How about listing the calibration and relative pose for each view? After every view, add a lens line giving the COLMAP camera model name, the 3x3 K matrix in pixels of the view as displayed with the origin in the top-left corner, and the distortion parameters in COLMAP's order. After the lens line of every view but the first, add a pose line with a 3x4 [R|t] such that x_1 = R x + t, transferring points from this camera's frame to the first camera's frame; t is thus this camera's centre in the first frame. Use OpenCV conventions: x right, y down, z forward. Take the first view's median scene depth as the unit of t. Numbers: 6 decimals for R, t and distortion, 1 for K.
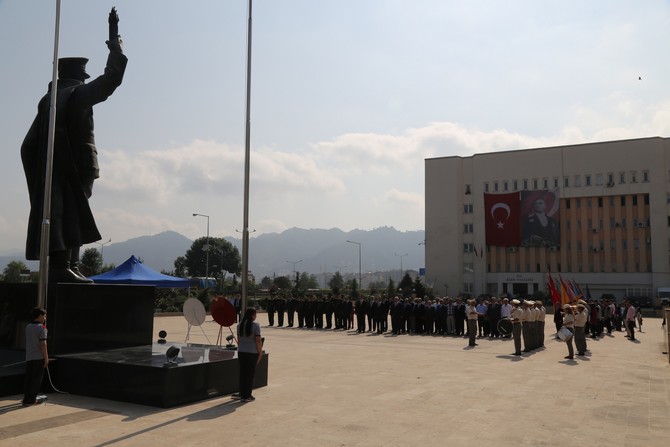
lens RADIAL K [[609.0, 0, 335.8], [0, 609.0, 220.9], [0, 0, 1]] dist [-0.016903, 0.000000]
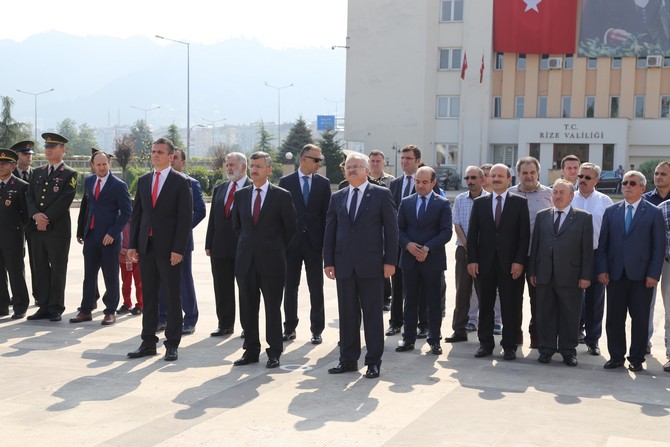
lens RADIAL K [[1176.0, 0, 337.2], [0, 1176.0, 221.1], [0, 0, 1]] dist [0.239373, 0.000000]
pose [[0.986699, 0.002204, 0.162541, 0.010181], [-0.028428, 0.986839, 0.159190, 0.028217], [-0.160051, -0.161694, 0.973776, 0.210621]]
